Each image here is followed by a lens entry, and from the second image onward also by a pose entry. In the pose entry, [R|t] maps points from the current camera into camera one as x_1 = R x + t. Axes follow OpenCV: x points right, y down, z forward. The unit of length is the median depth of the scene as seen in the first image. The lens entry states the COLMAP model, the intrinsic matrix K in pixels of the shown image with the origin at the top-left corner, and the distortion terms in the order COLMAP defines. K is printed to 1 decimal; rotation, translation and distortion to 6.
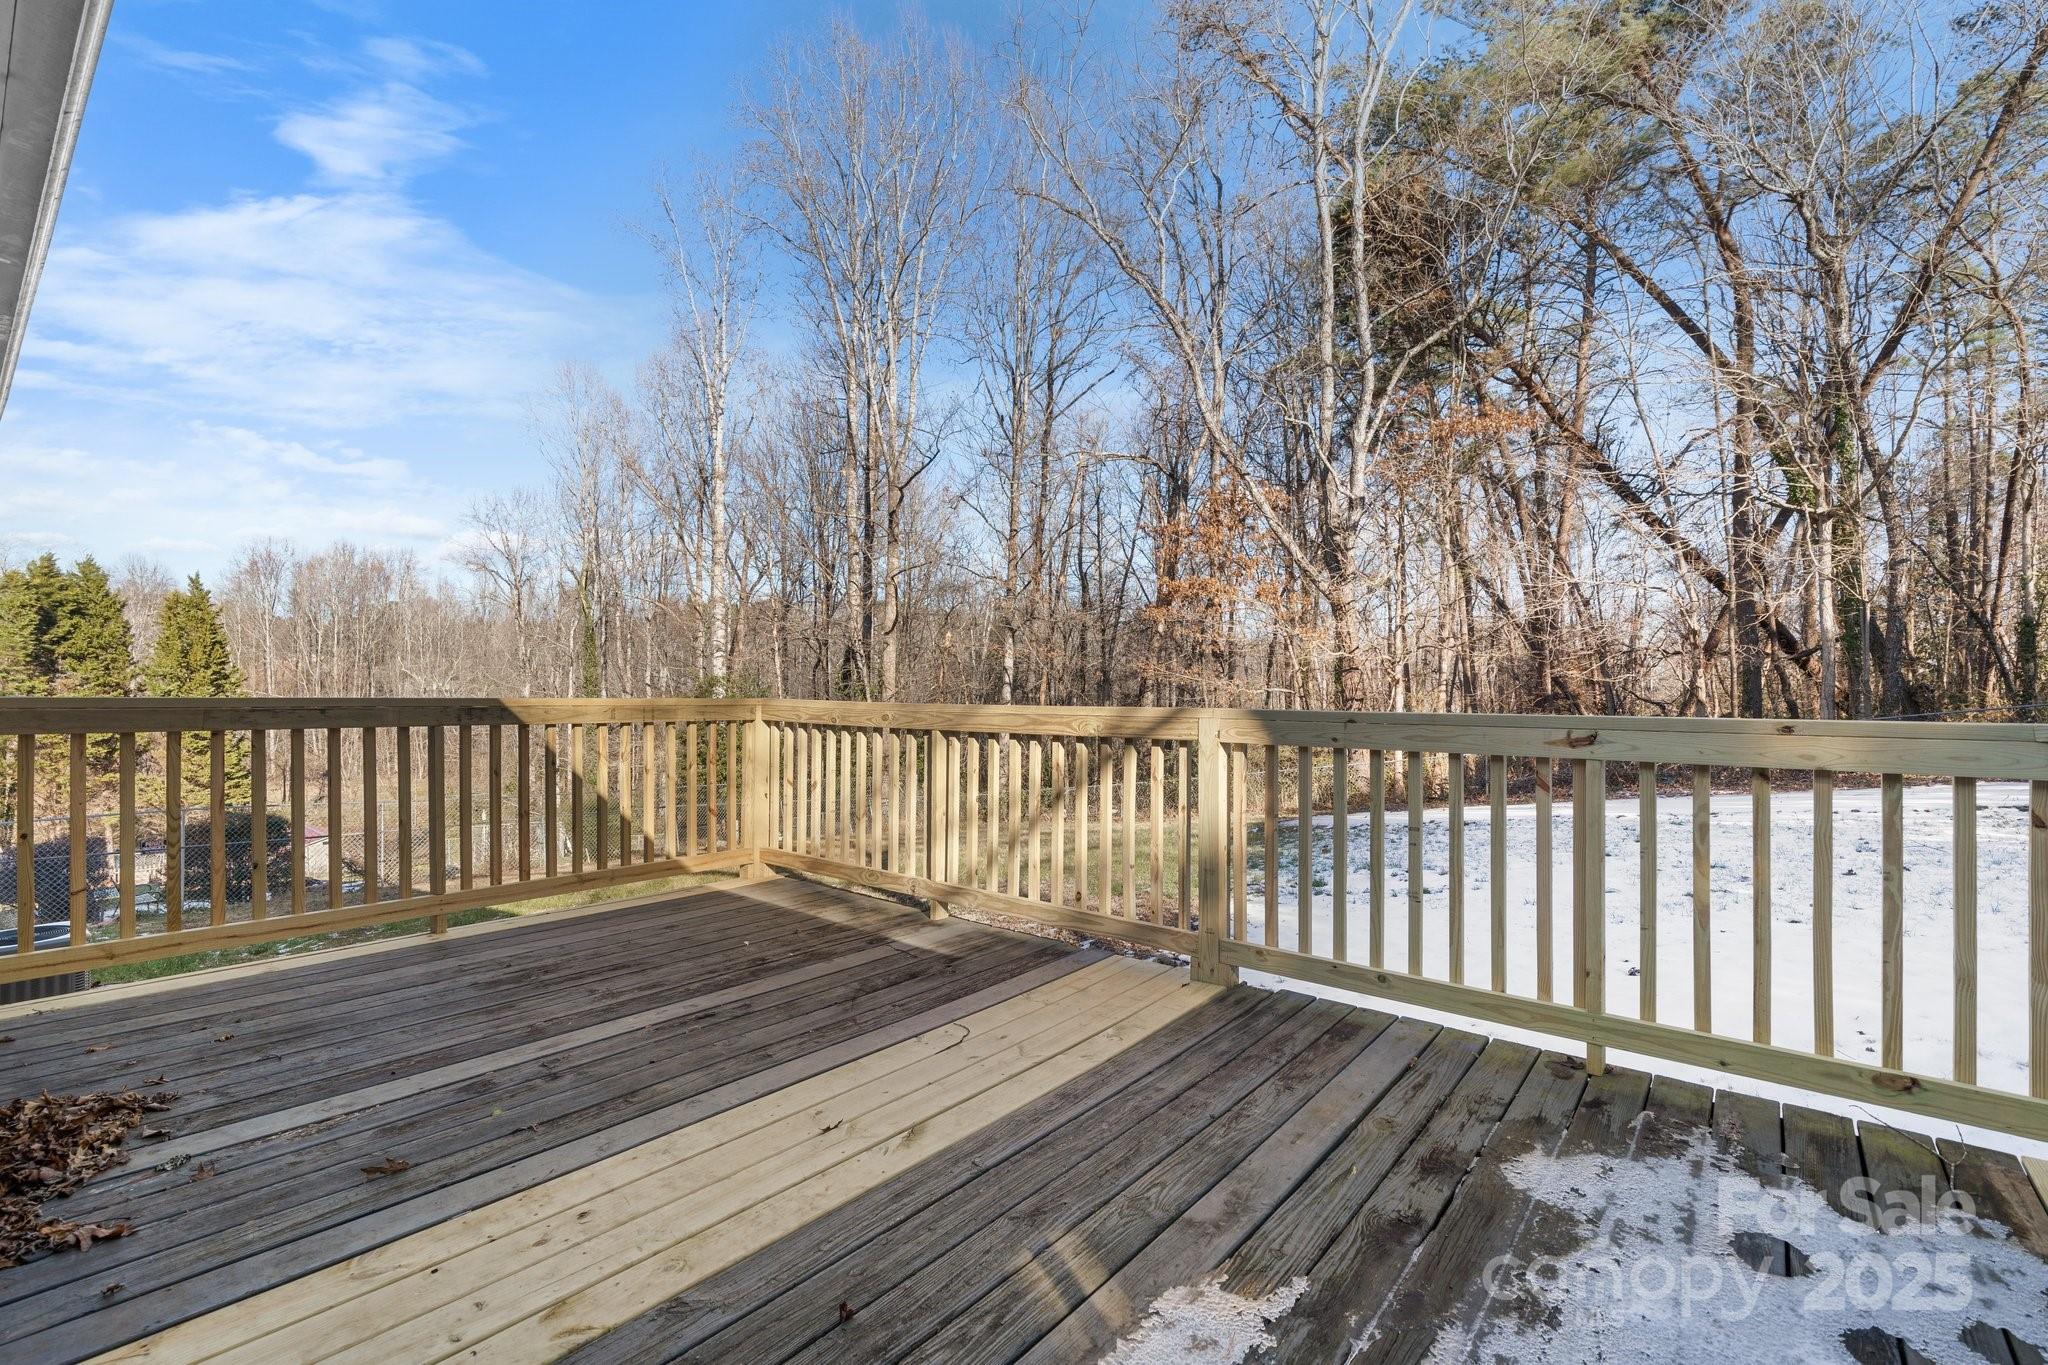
lens RADIAL K [[885.5, 0, 1018.8], [0, 885.5, 687.3], [0, 0, 1]] dist [-0.000634, 0.000291]
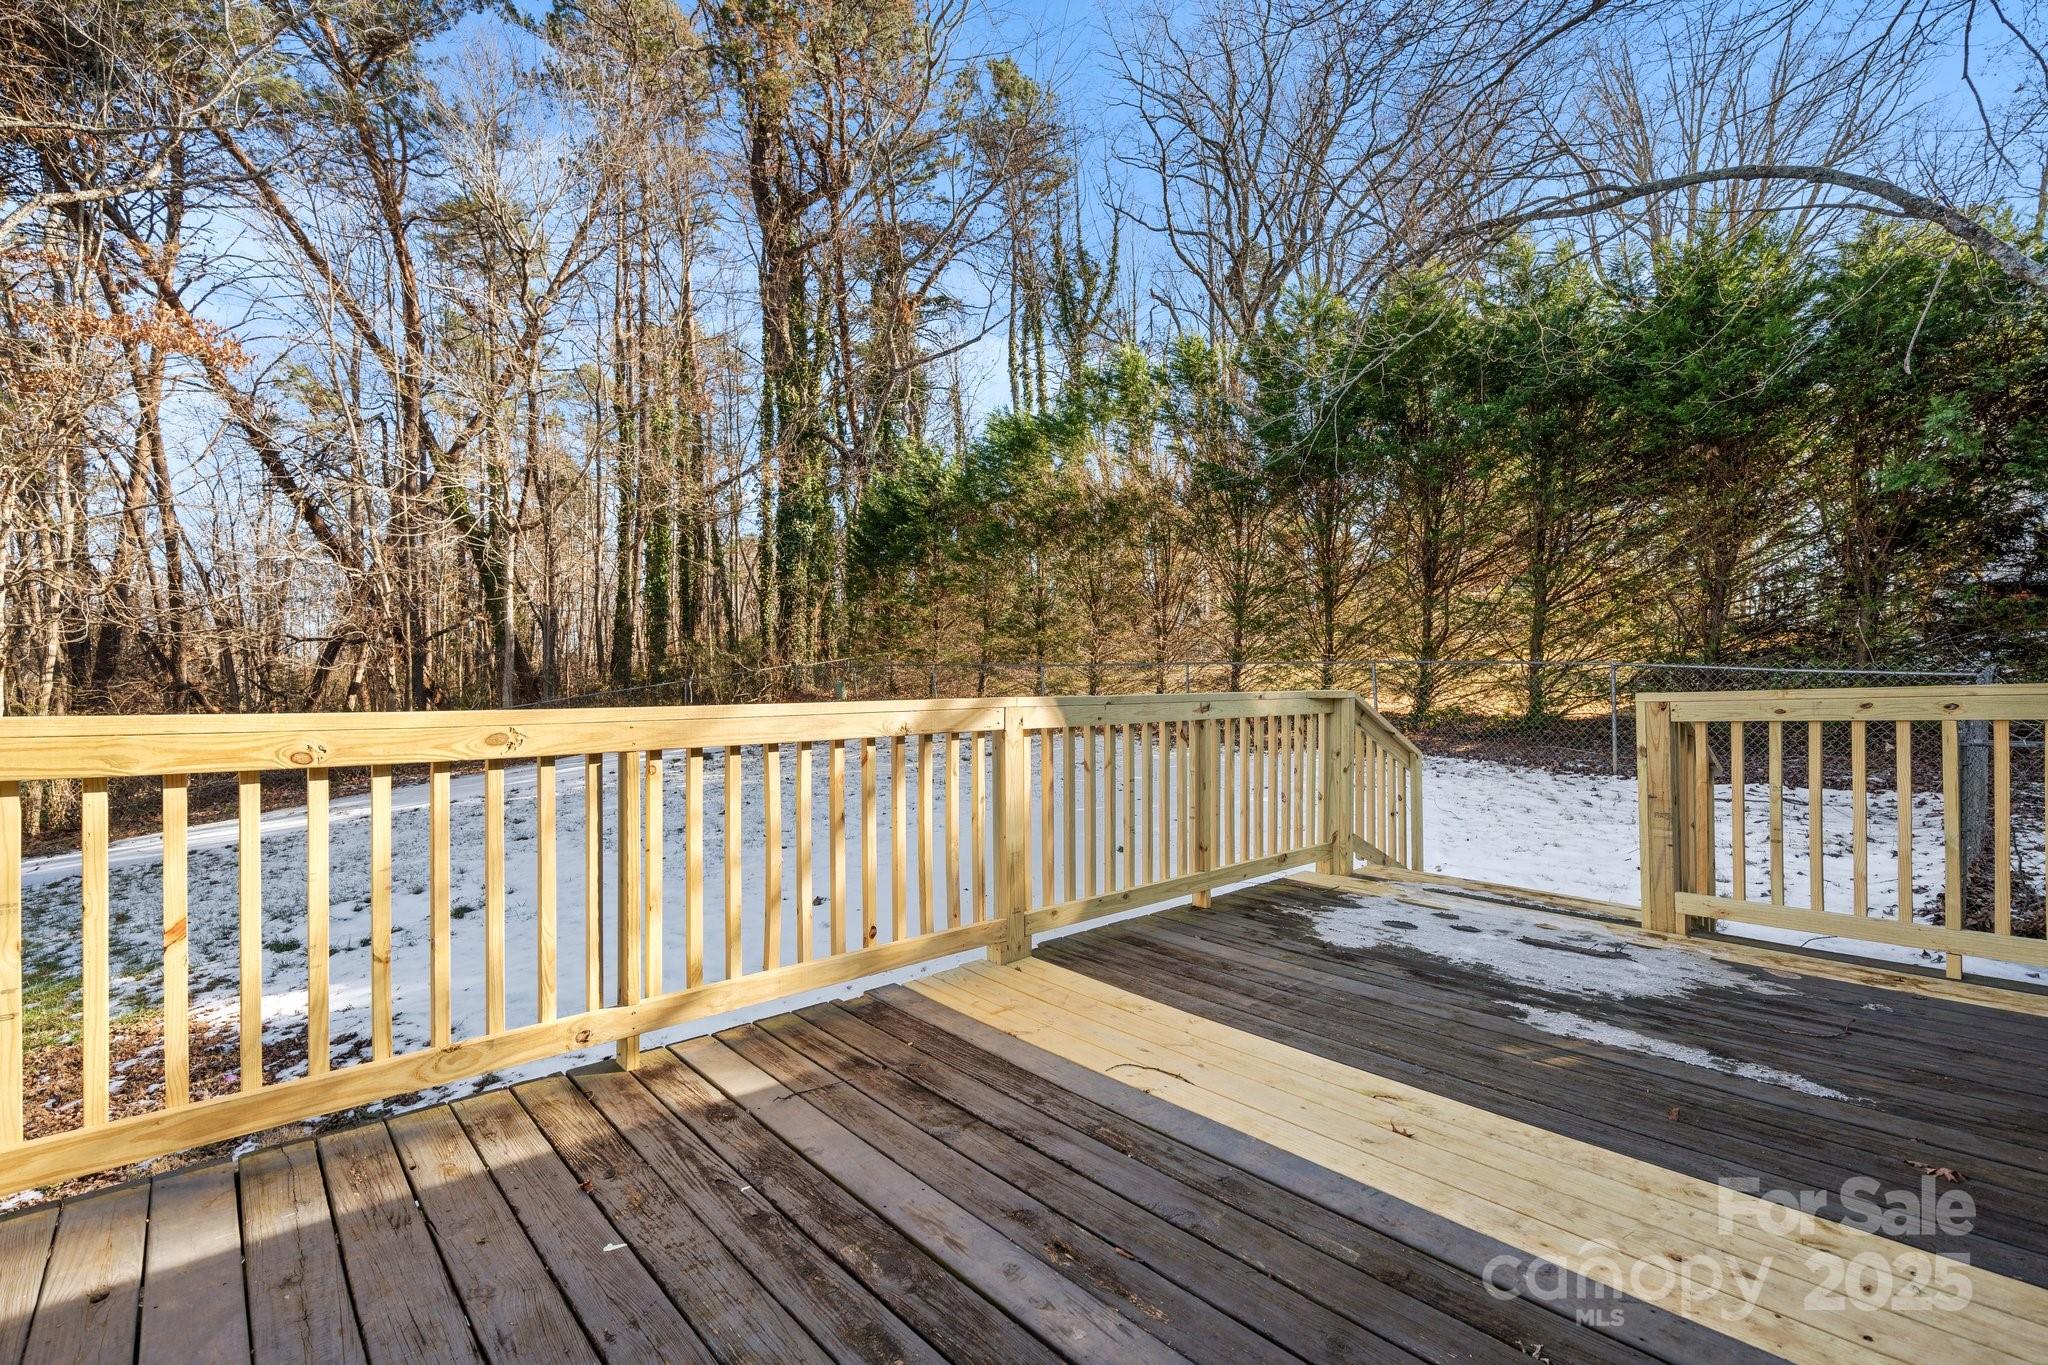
lens RADIAL K [[885.5, 0, 1018.0], [0, 885.5, 676.6], [0, 0, 1]] dist [-0.000634, 0.000291]
pose [[0.177482, -0.007185, 0.984098, -0.980467], [0.001171, 0.999974, 0.007090, -0.010985], [-0.984123, -0.000106, 0.177486, 0.976468]]
